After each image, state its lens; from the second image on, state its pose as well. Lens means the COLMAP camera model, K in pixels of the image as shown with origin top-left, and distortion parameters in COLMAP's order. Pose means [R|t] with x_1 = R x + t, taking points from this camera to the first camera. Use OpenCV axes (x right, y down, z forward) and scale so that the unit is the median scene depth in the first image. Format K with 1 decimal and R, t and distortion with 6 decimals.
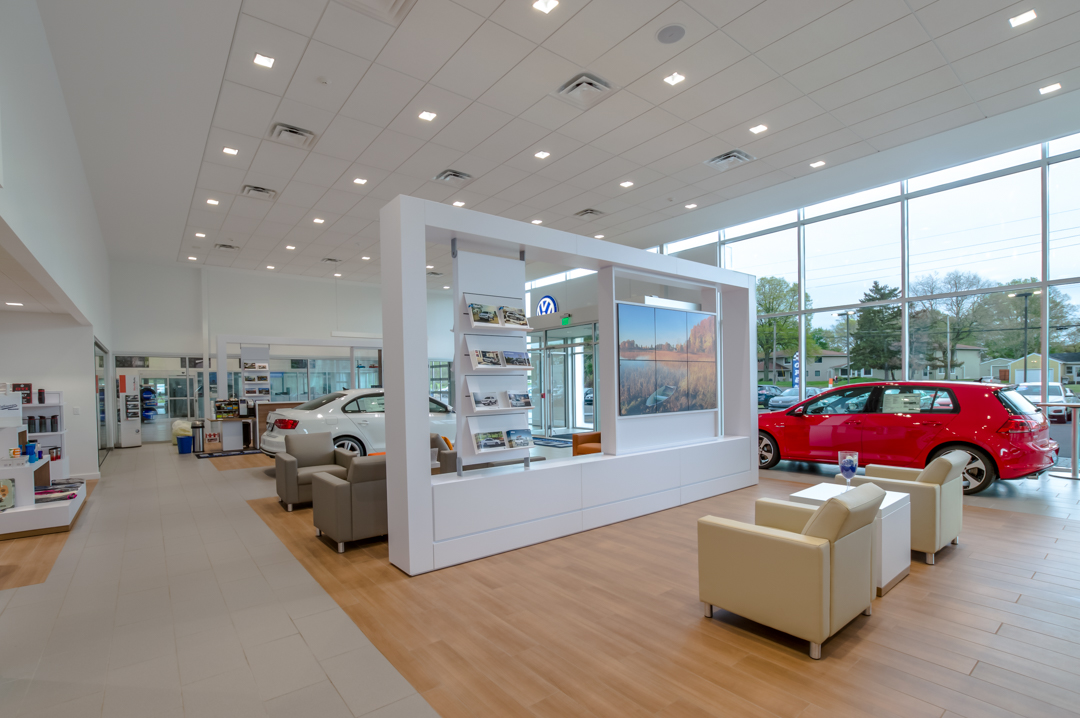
lens RADIAL K [[475.1, 0, 541.5], [0, 475.1, 377.0], [0, 0, 1]] dist [-0.026609, -0.000079]
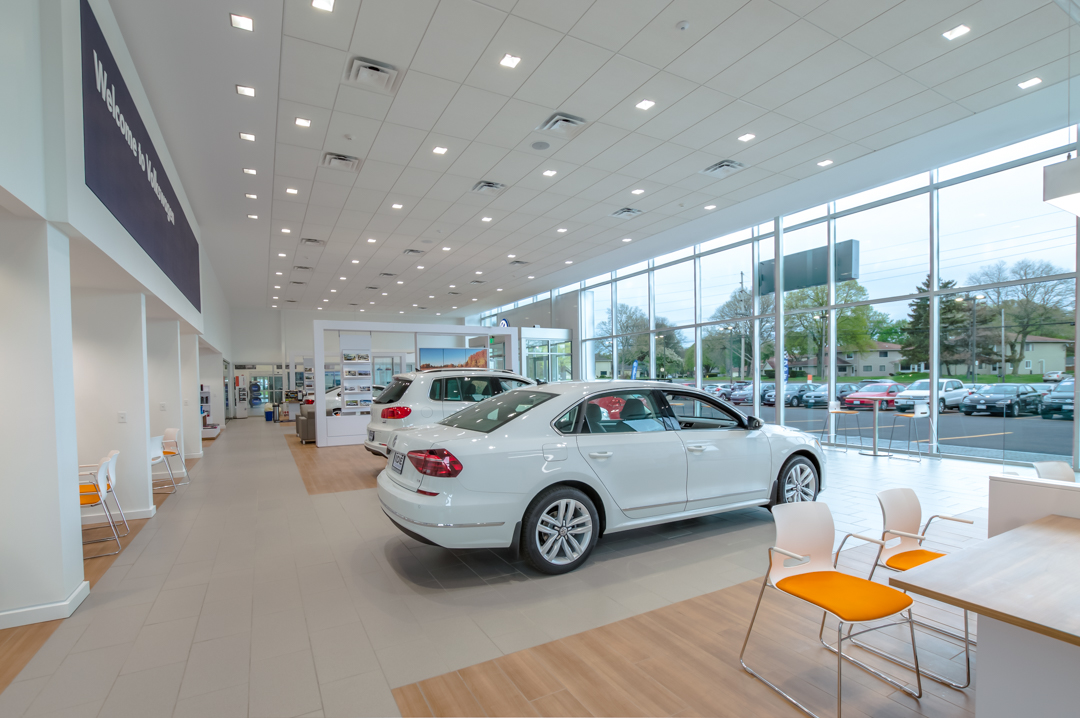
lens RADIAL K [[498.3, 0, 538.1], [0, 498.3, 370.2], [0, 0, 1]] dist [0.008286, 0.000167]
pose [[0.979880, -0.004825, -0.199529, 0.504047], [0.004381, 0.999987, -0.002667, -0.015024], [0.199539, 0.001739, 0.979888, -0.533432]]
